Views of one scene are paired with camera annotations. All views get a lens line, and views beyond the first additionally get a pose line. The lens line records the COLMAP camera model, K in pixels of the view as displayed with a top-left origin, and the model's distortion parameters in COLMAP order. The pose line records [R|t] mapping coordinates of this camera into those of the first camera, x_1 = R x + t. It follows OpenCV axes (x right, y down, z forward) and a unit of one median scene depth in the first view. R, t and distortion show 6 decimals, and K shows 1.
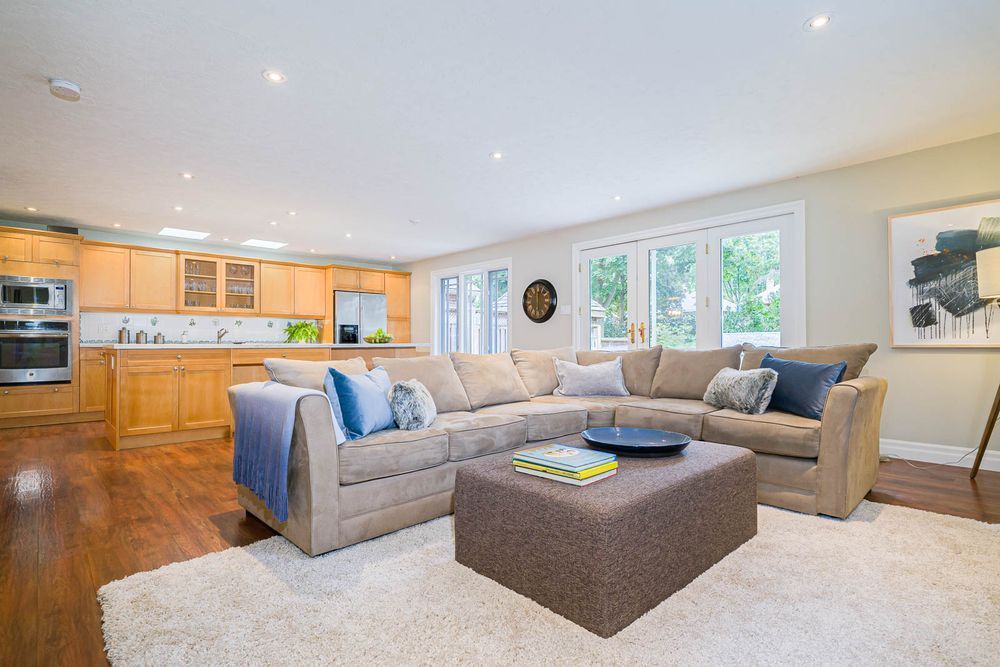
lens RADIAL K [[502.5, 0, 499.9], [0, 502.5, 337.5], [0, 0, 1]] dist [0.000231, 0.000336]
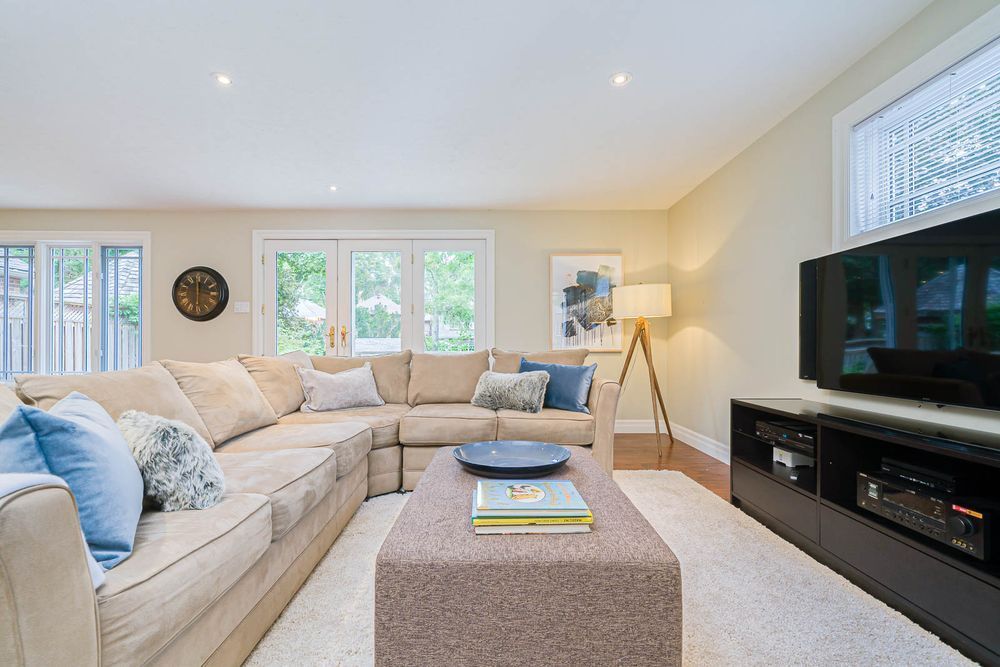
lens RADIAL K [[449.4, 0, 500.4], [0, 449.4, 347.3], [0, 0, 1]] dist [0.003083, 0.000044]
pose [[0.682466, 0.004699, 0.730902, -0.202263], [-0.013664, 0.999887, 0.006331, 0.002650], [-0.730790, -0.014308, 0.682453, 0.283400]]
